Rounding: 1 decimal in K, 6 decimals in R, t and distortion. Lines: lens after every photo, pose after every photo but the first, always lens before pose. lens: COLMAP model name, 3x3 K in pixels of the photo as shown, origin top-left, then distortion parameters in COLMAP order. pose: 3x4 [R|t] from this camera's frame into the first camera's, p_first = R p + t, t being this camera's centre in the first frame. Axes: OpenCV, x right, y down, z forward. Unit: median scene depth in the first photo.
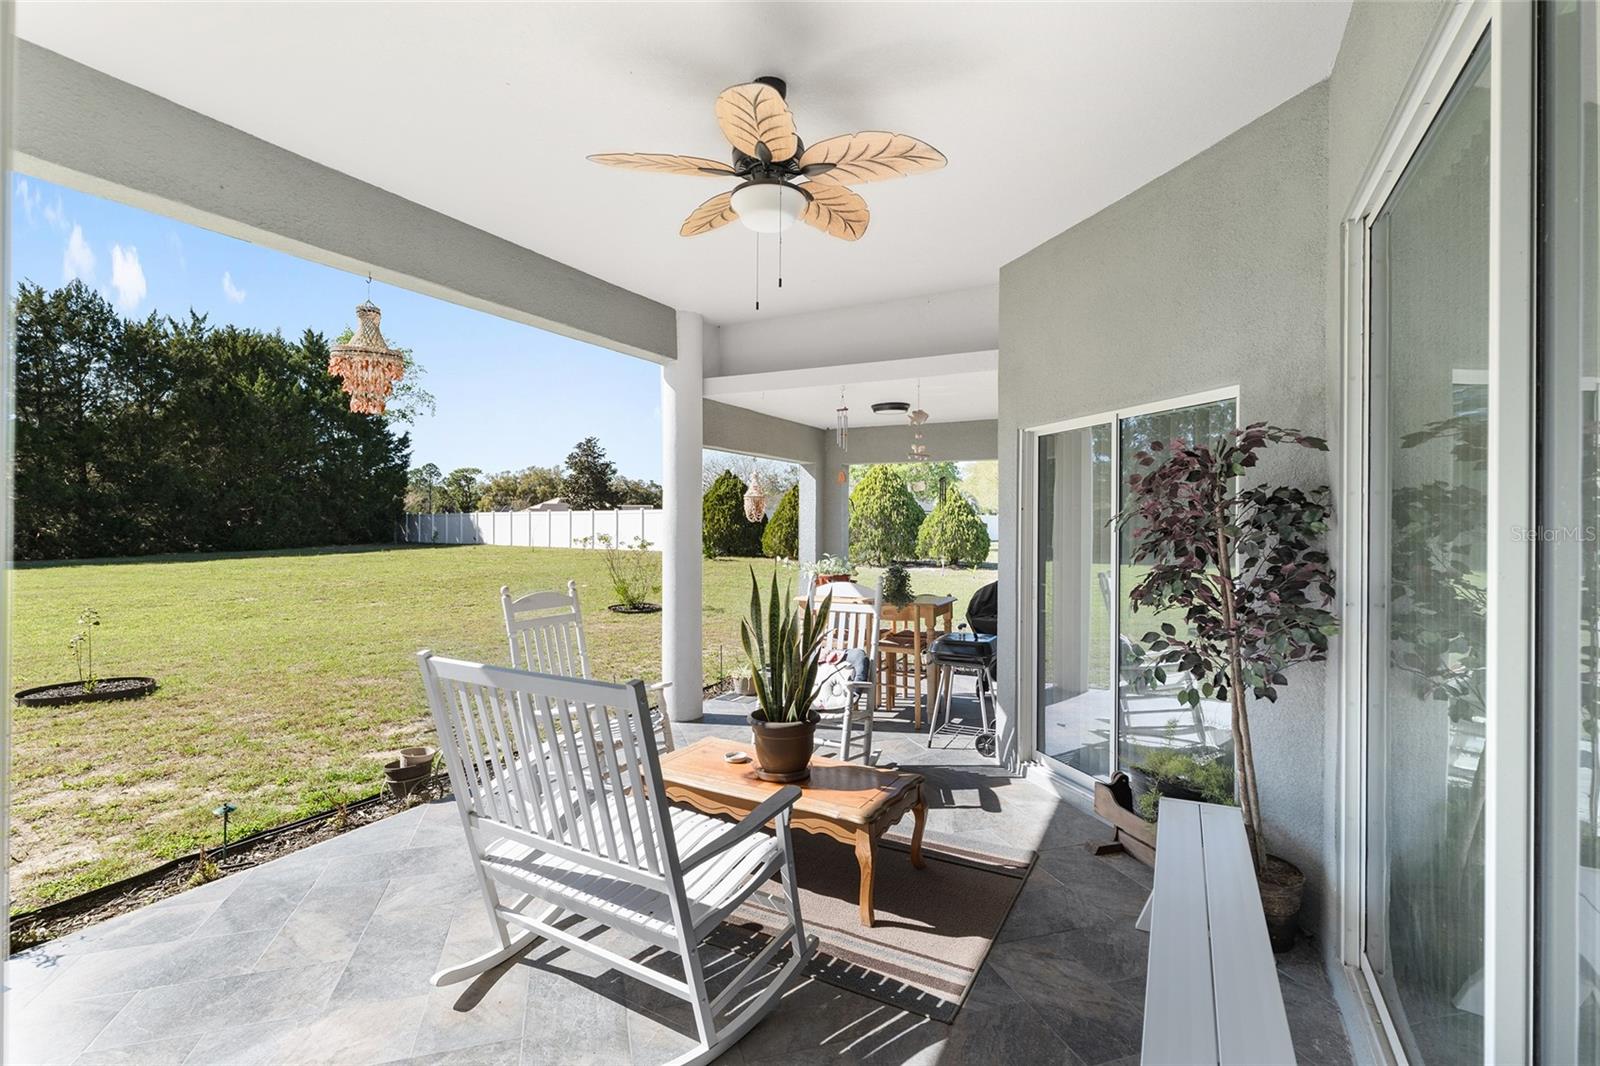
lens RADIAL K [[734.6, 0, 798.6], [0, 734.6, 532.6], [0, 0, 1]] dist [-0.003100, -0.001032]
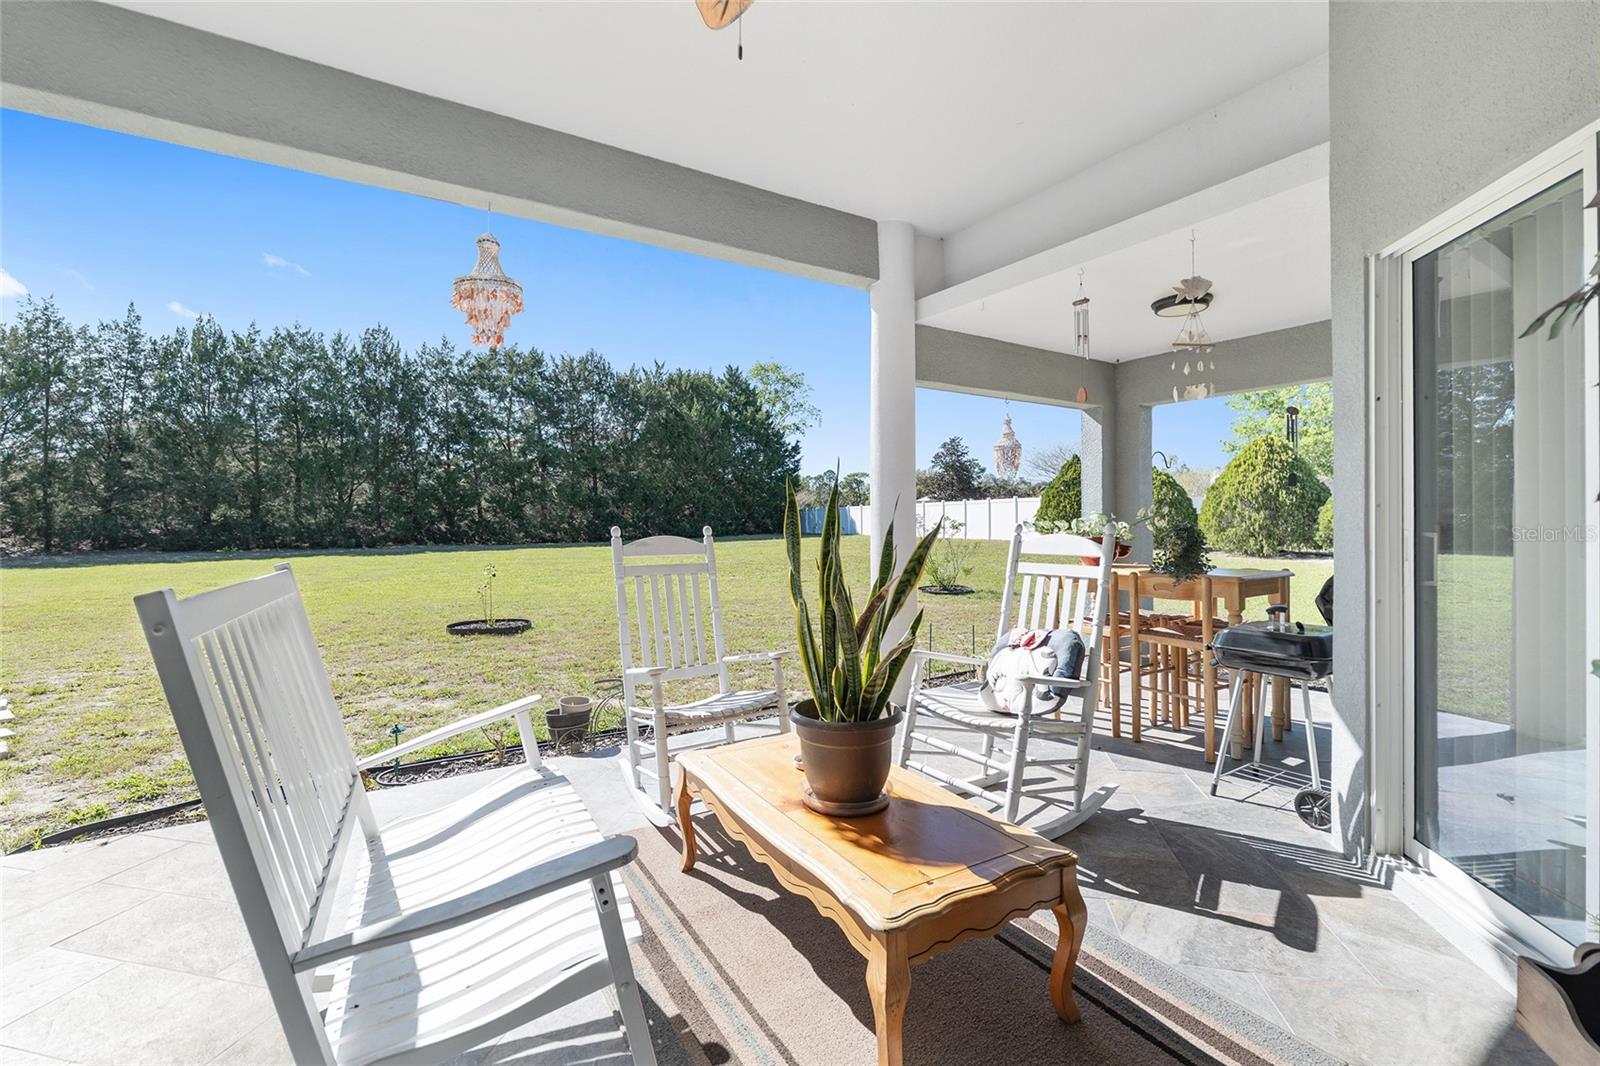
lens RADIAL K [[680.5, 0, 799.5], [0, 680.5, 522.1], [0, 0, 1]] dist [-0.010321, -0.001161]
pose [[0.866588, -0.007171, -0.498972, 0.117966], [0.001657, 0.999933, -0.011493, 0.044128], [0.499021, 0.009133, 0.866542, 0.223104]]
